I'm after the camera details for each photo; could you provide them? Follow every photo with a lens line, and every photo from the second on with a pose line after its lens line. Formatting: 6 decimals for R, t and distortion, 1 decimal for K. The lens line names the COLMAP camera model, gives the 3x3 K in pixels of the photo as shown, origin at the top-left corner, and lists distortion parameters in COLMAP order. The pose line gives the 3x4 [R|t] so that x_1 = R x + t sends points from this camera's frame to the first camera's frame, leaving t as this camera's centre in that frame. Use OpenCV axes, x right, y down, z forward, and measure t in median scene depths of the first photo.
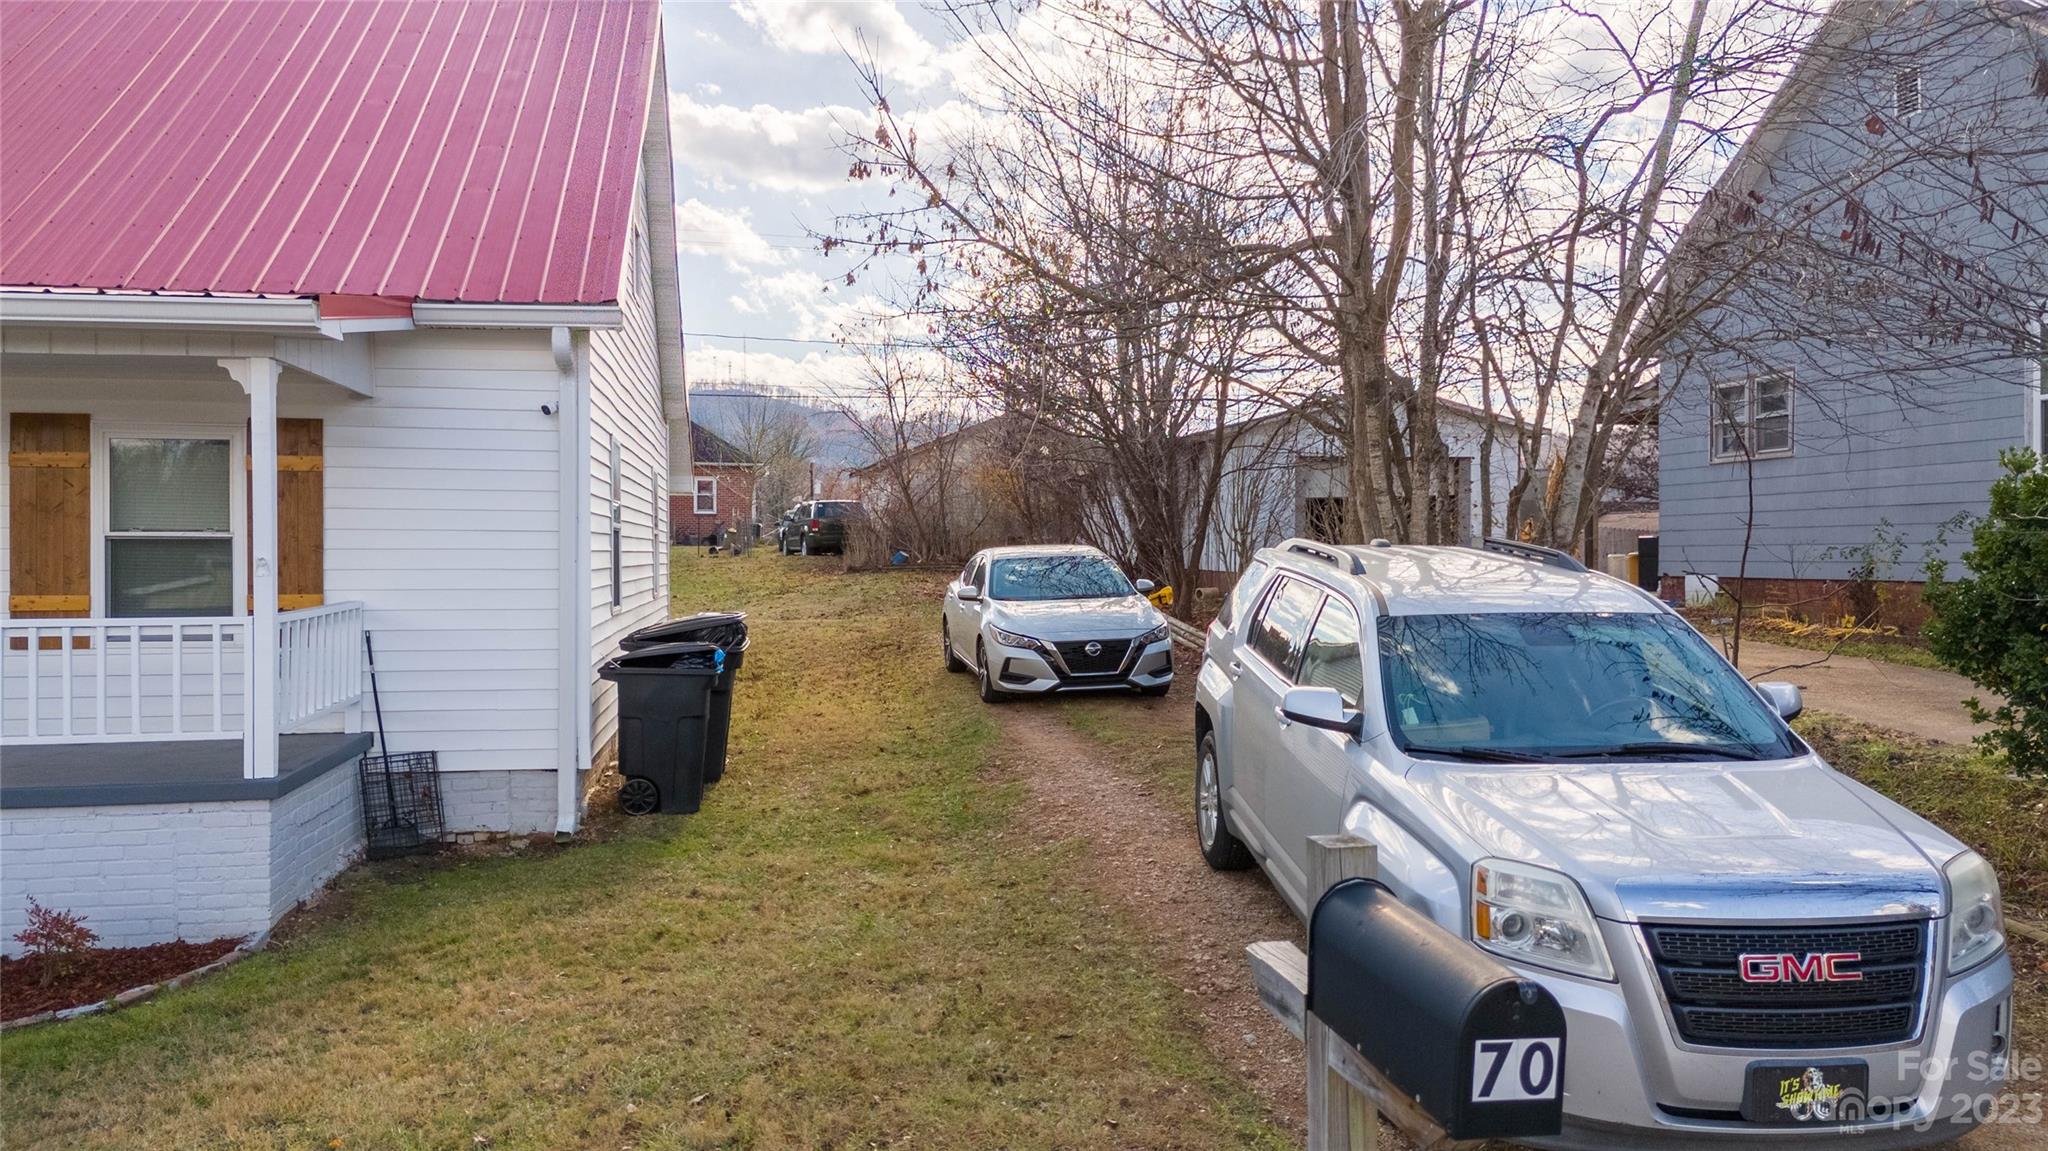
lens RADIAL K [[1511.6, 0, 1024.0], [0, 1511.6, 575.5], [0, 0, 1]] dist [0.038678, 0.000580]
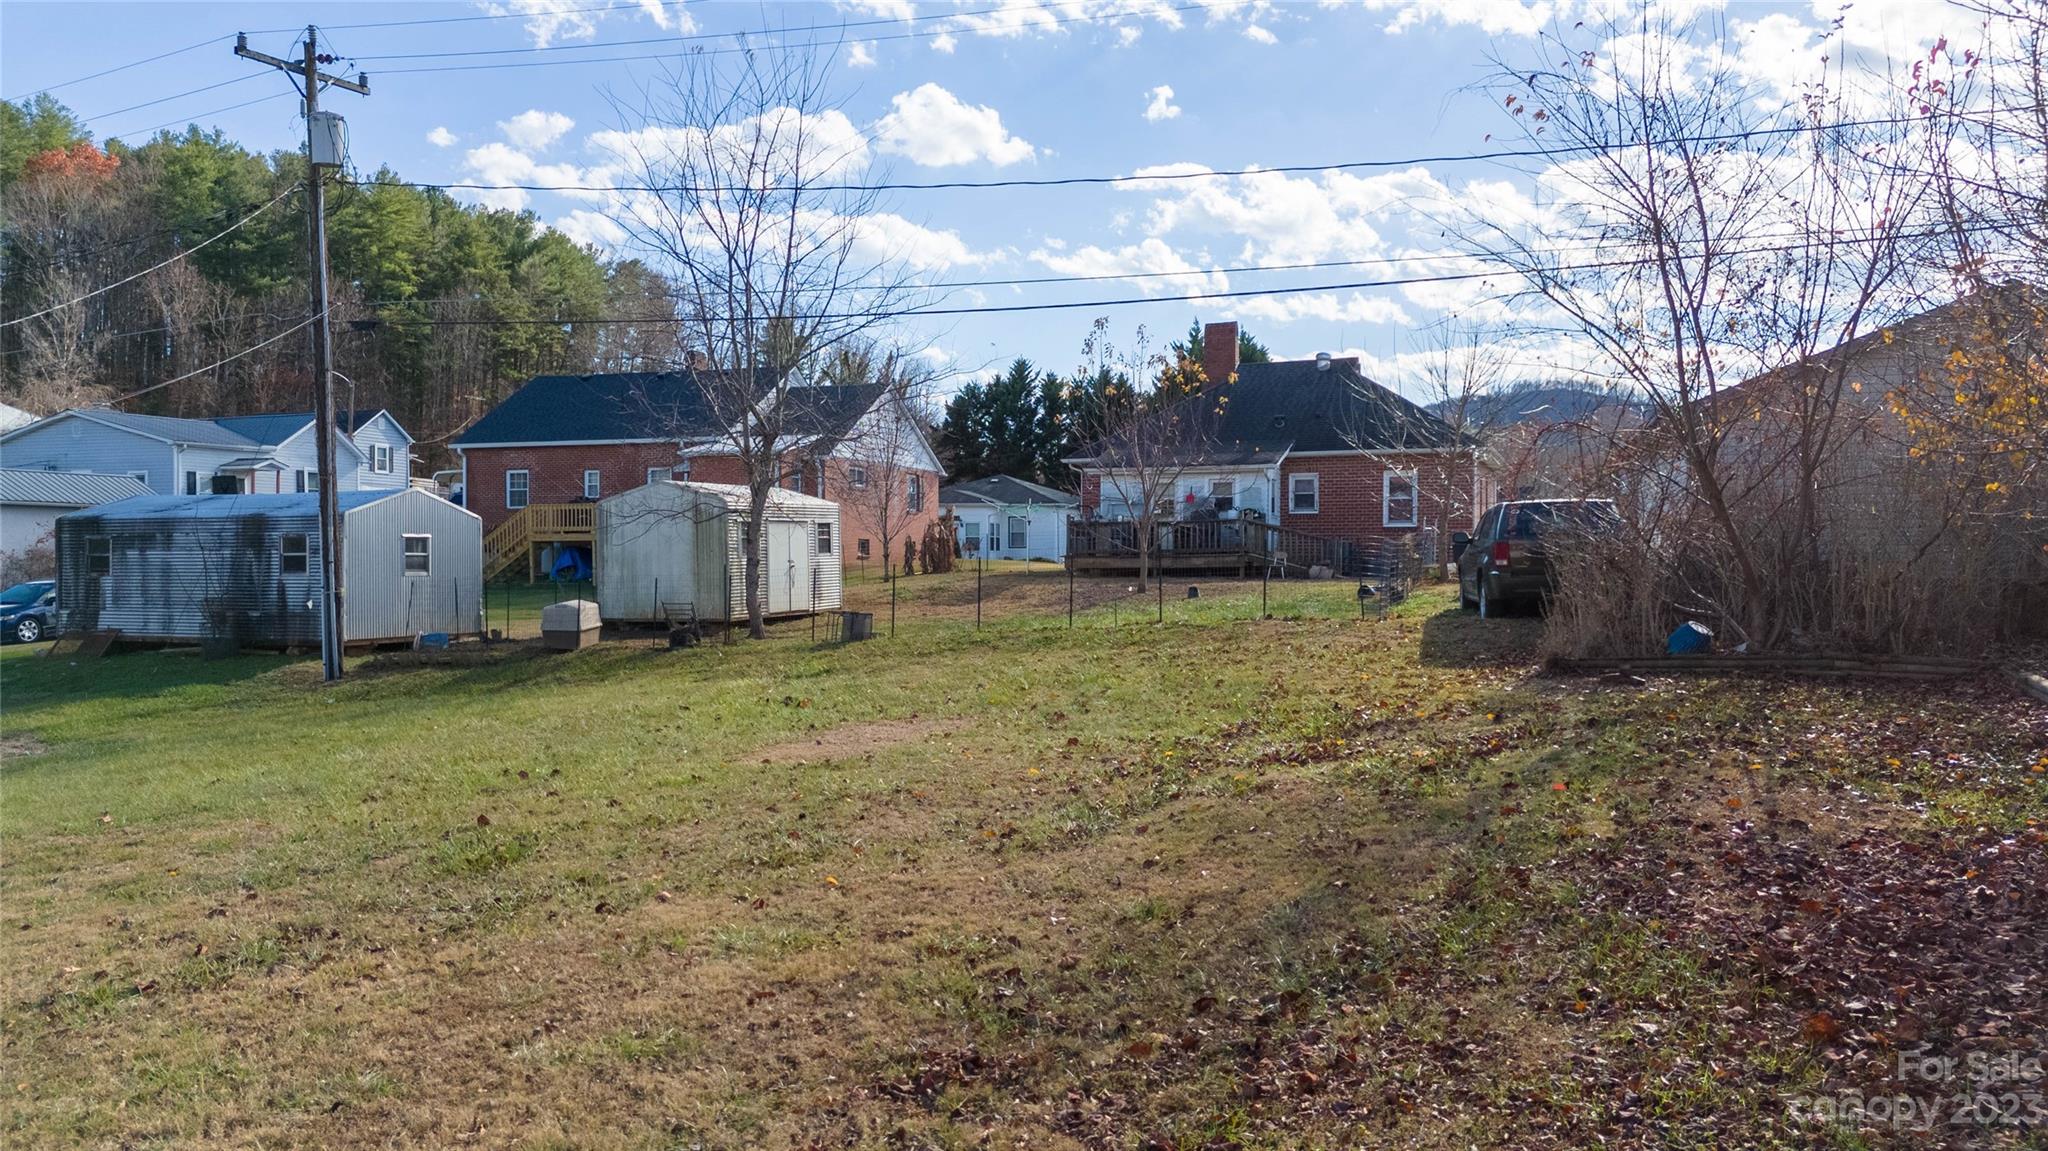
lens RADIAL K [[1511.6, 0, 1024.0], [0, 1511.6, 575.5], [0, 0, 1]] dist [0.038678, 0.000580]
pose [[0.861193, 0.025446, -0.507642, -0.027548], [-0.029124, 0.999576, 0.000697, -0.024173], [0.507444, 0.014184, 0.861568, 0.548047]]
